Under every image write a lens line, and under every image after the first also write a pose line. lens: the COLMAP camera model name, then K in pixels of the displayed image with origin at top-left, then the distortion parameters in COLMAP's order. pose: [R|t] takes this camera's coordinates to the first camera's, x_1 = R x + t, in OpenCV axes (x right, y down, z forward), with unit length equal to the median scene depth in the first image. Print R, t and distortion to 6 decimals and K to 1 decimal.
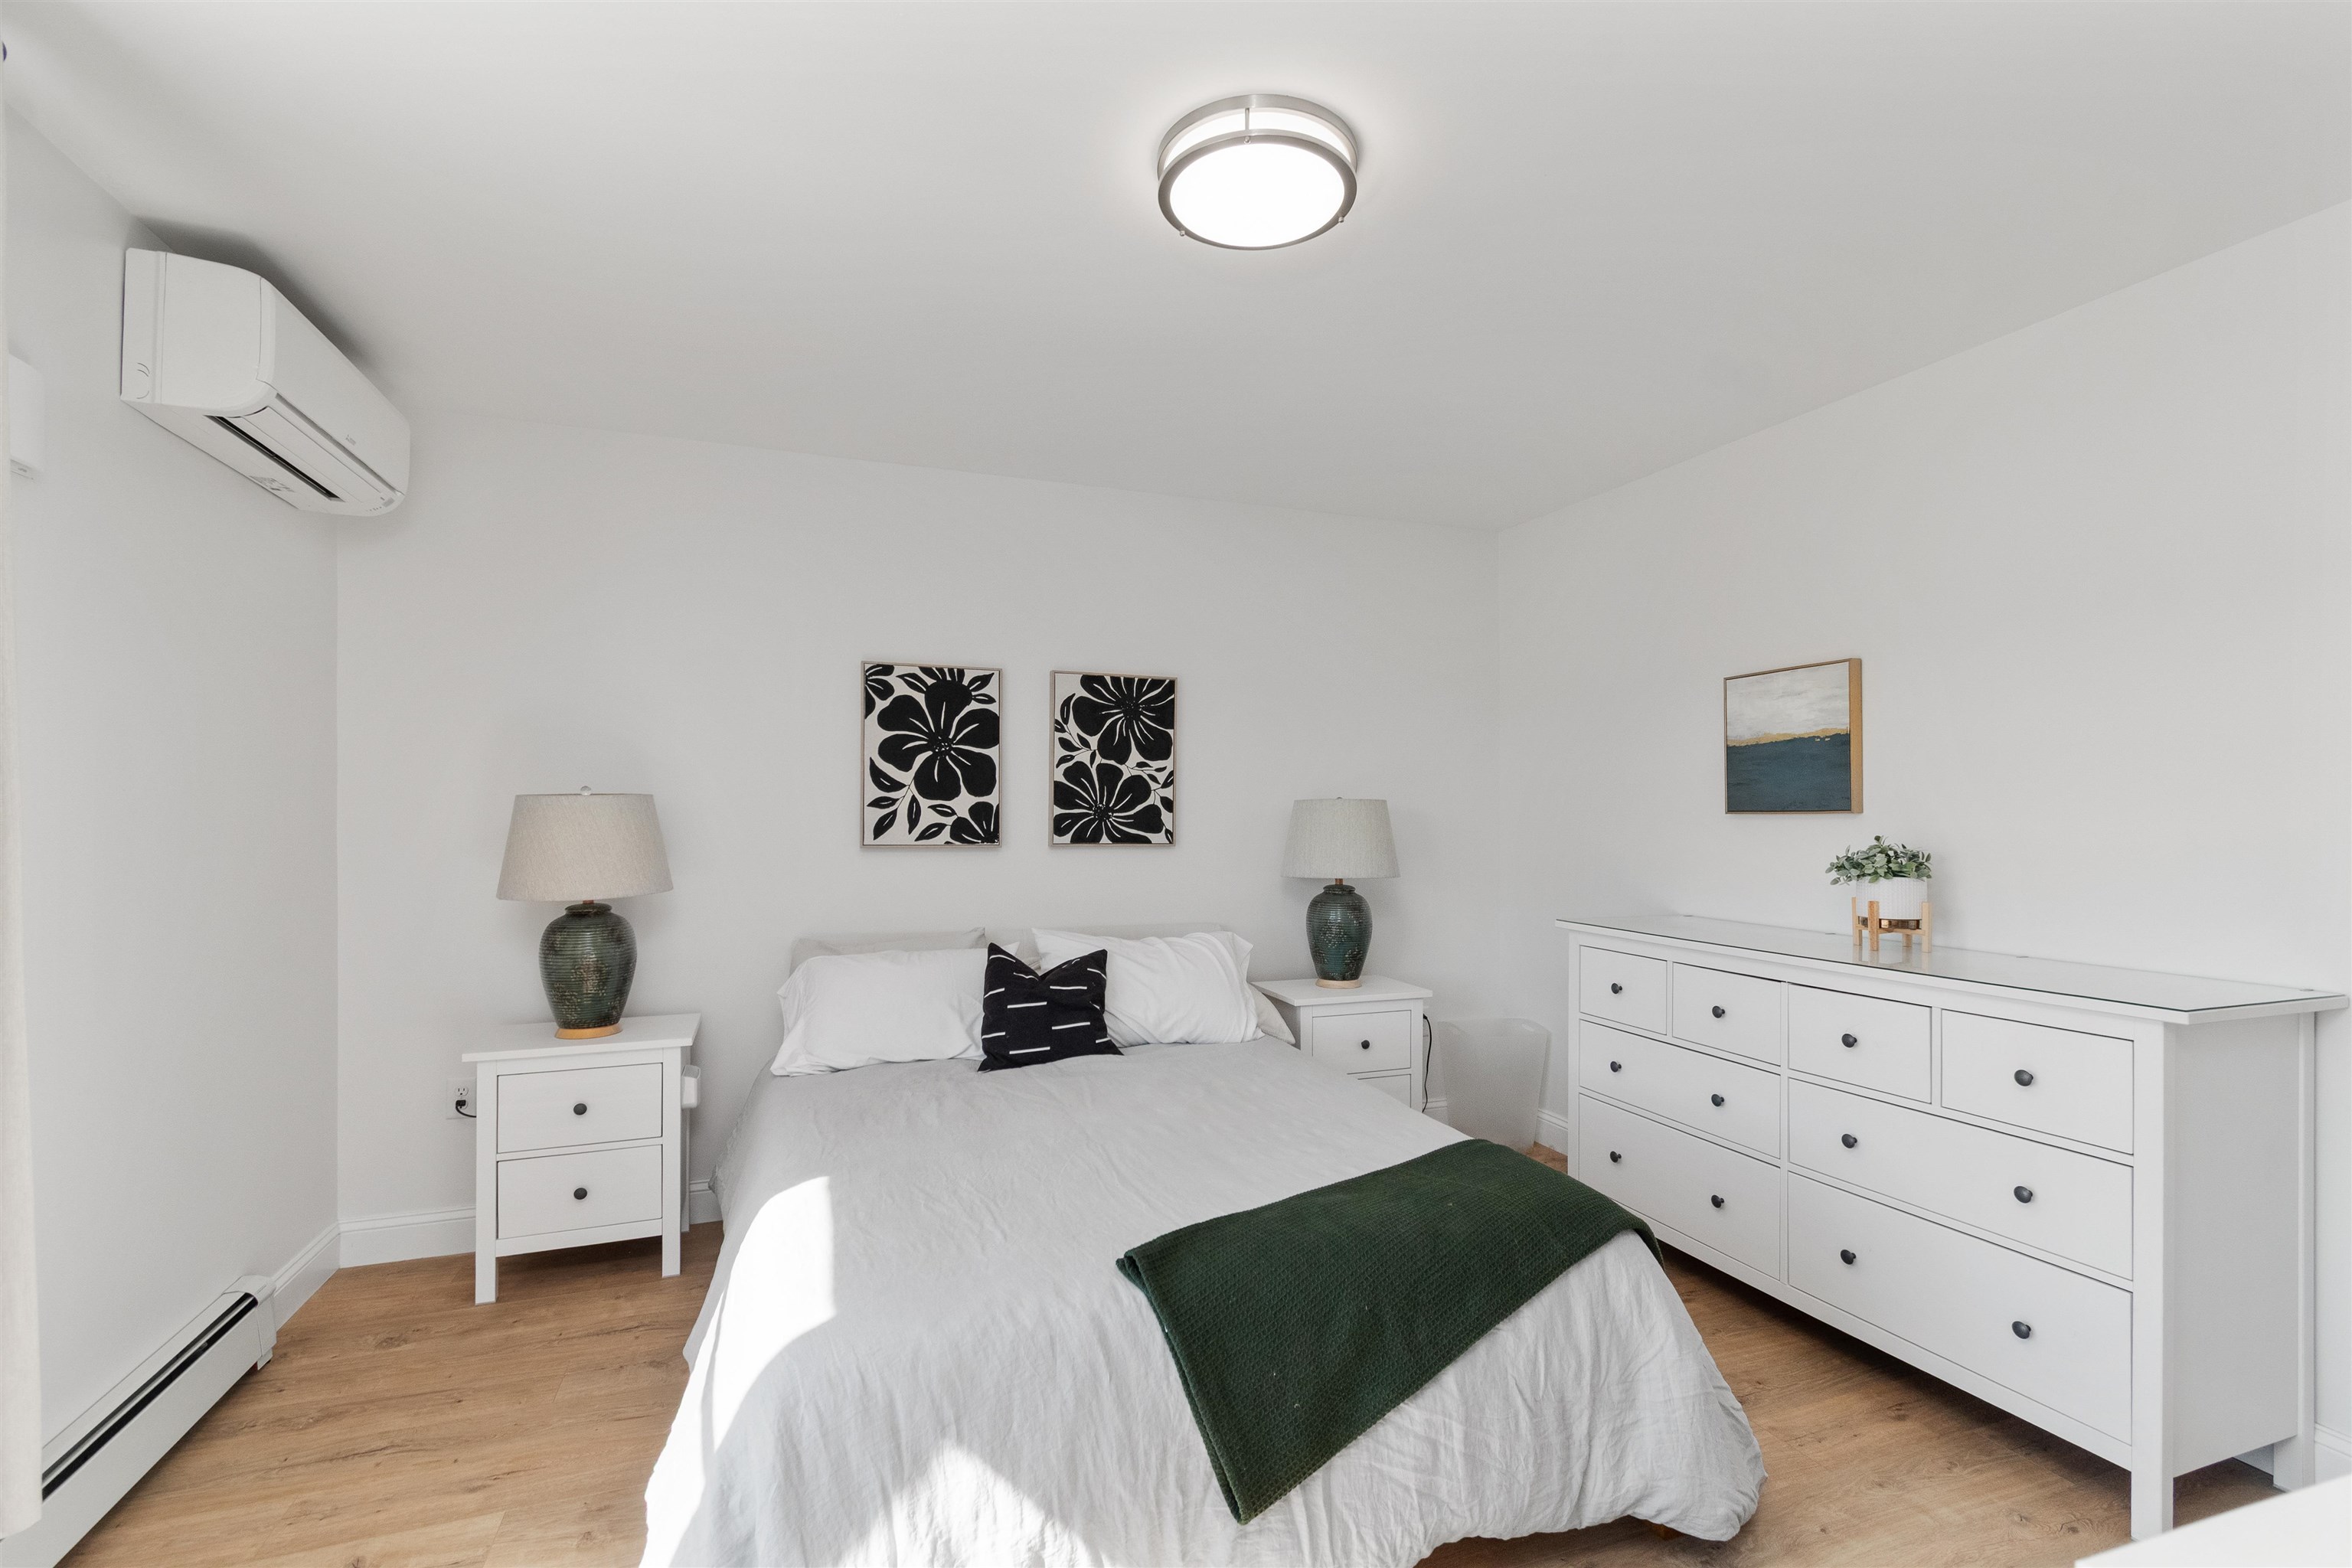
lens RADIAL K [[1057.2, 0, 1188.0], [0, 1057.2, 818.2], [0, 0, 1]] dist [0.000020, -0.000109]
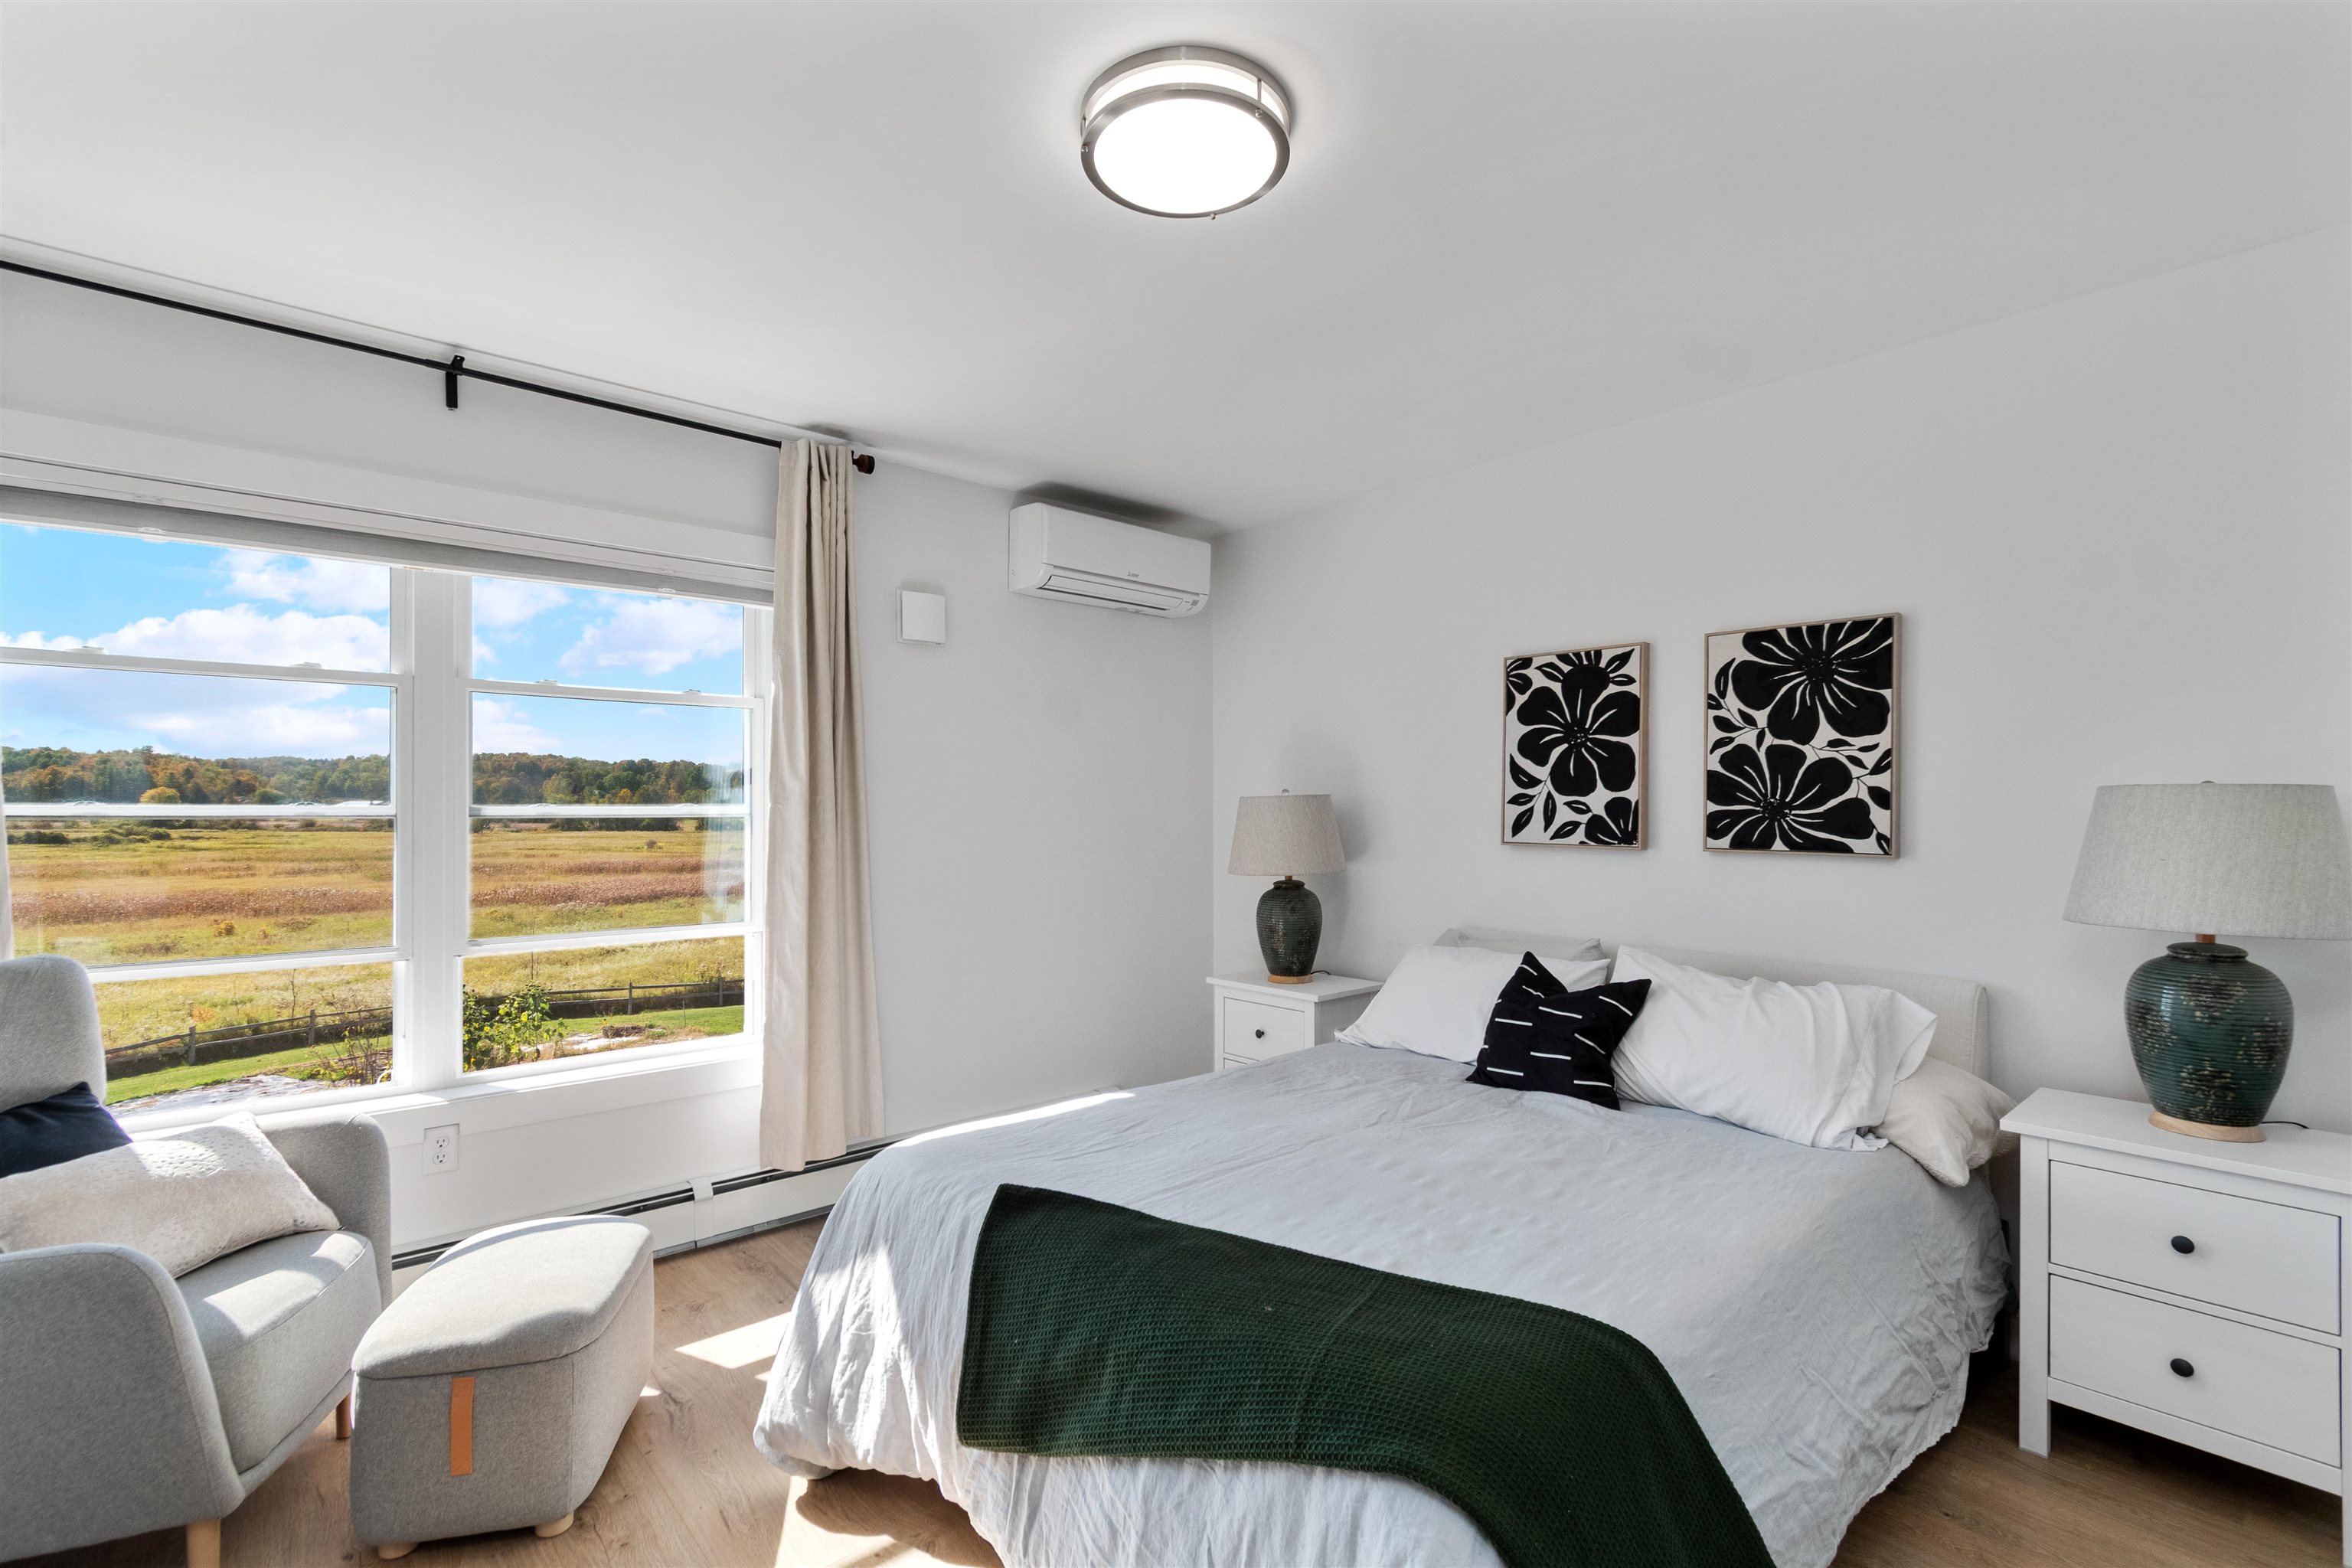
lens RADIAL K [[1063.4, 0, 1173.6], [0, 1063.4, 807.7], [0, 0, 1]] dist [0.004161, -0.003212]
pose [[0.353799, -0.002568, -0.935318, 0.503105], [-0.006304, 0.999967, -0.005130, -0.000155], [0.935300, 0.007711, 0.353771, 0.342380]]
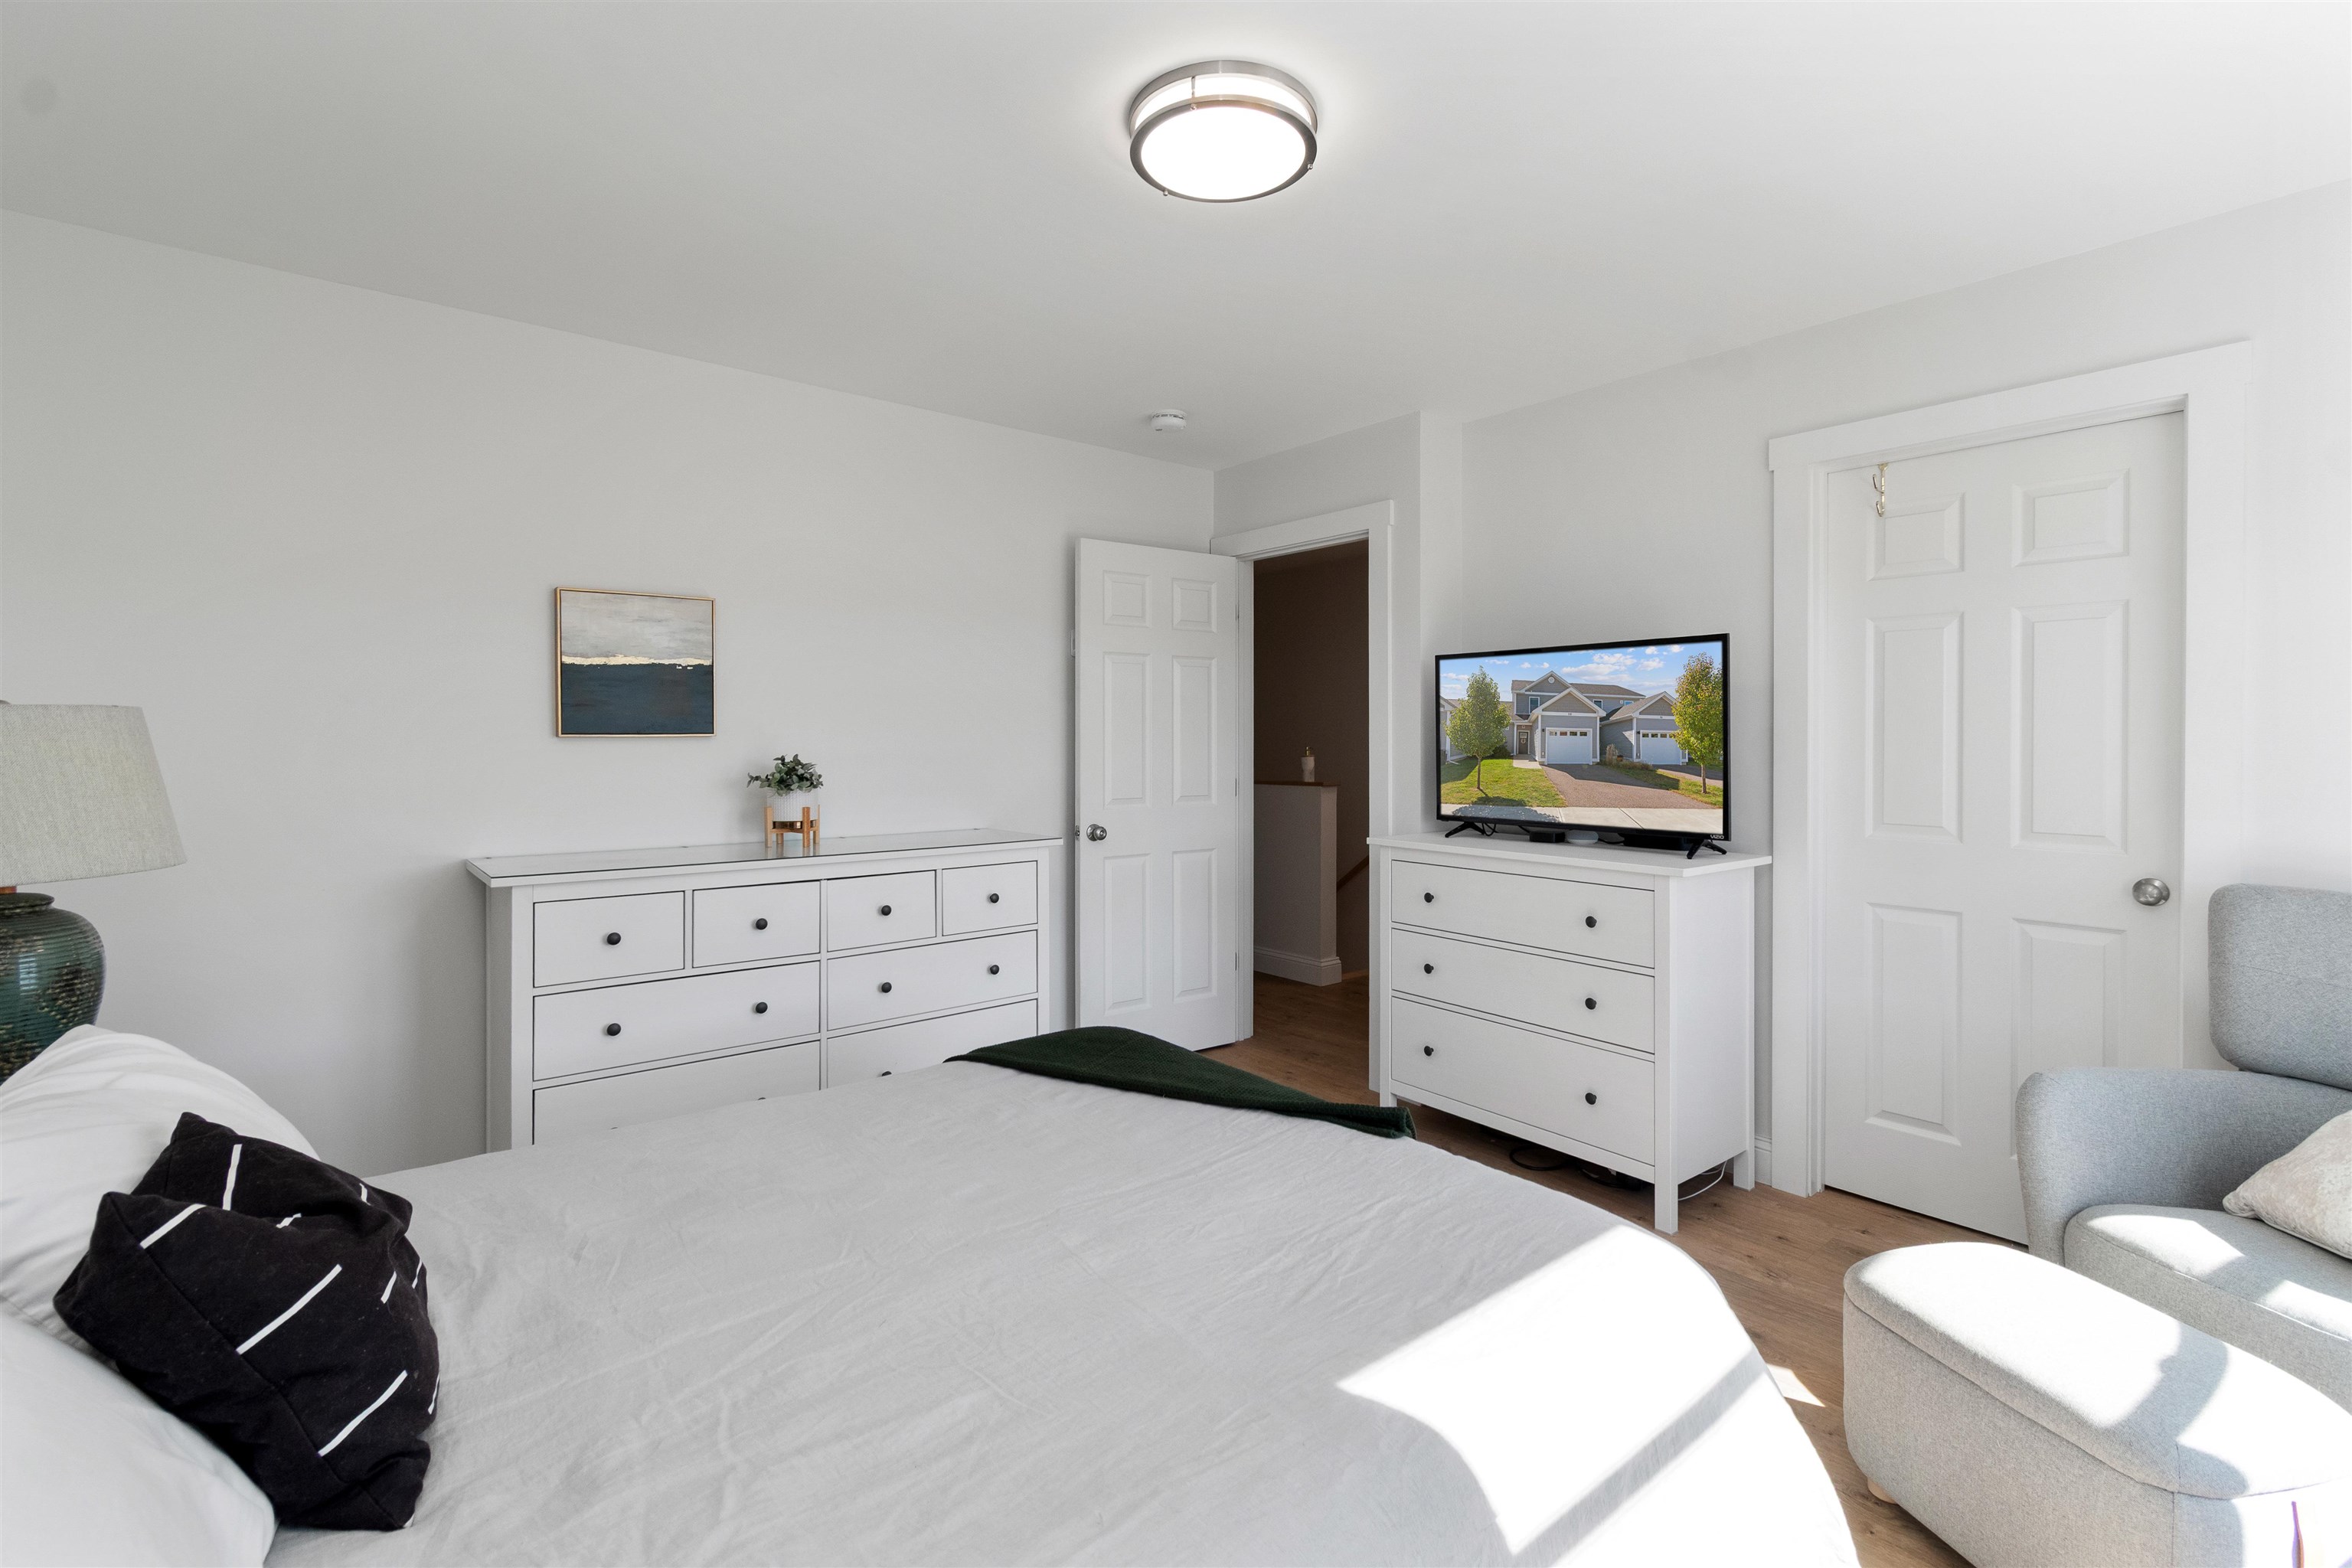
lens RADIAL K [[1054.6, 0, 1177.4], [0, 1054.6, 737.7], [0, 0, 1]] dist [-0.061740, -0.000088]
pose [[-0.322470, -0.003412, 0.946573, -0.464005], [0.005427, 0.999970, 0.005454, -0.004836], [-0.946564, 0.006896, -0.322442, 0.709164]]
